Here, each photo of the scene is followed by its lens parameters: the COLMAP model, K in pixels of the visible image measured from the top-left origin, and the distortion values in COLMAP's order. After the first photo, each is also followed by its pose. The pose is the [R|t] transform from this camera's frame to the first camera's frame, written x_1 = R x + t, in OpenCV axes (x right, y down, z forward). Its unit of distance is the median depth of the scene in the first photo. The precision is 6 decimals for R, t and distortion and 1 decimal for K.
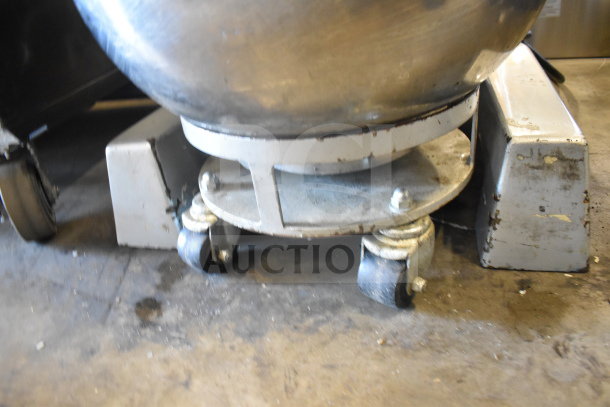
lens RADIAL K [[462.3, 0, 306.3], [0, 462.3, 204.2], [0, 0, 1]] dist [-0.100851, 0.017180]
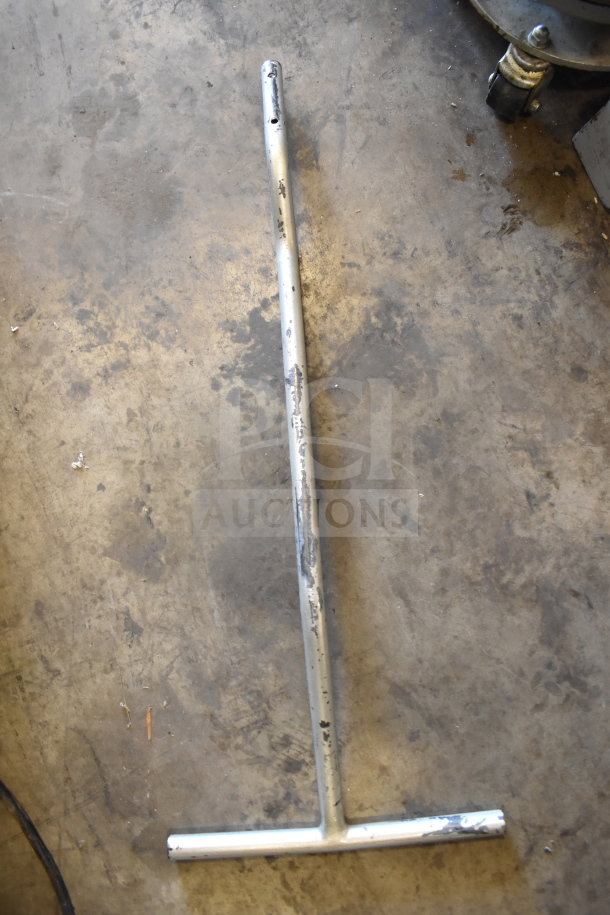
lens RADIAL K [[693.5, 0, 320.9], [0, 693.5, 448.0], [0, 0, 1]] dist [-0.100851, 0.017180]
pose [[0.576964, 0.816663, -0.013180, 0.743784], [-0.431625, 0.318559, 0.843932, -0.832805], [0.693406, -0.481229, 0.536289, -0.778818]]
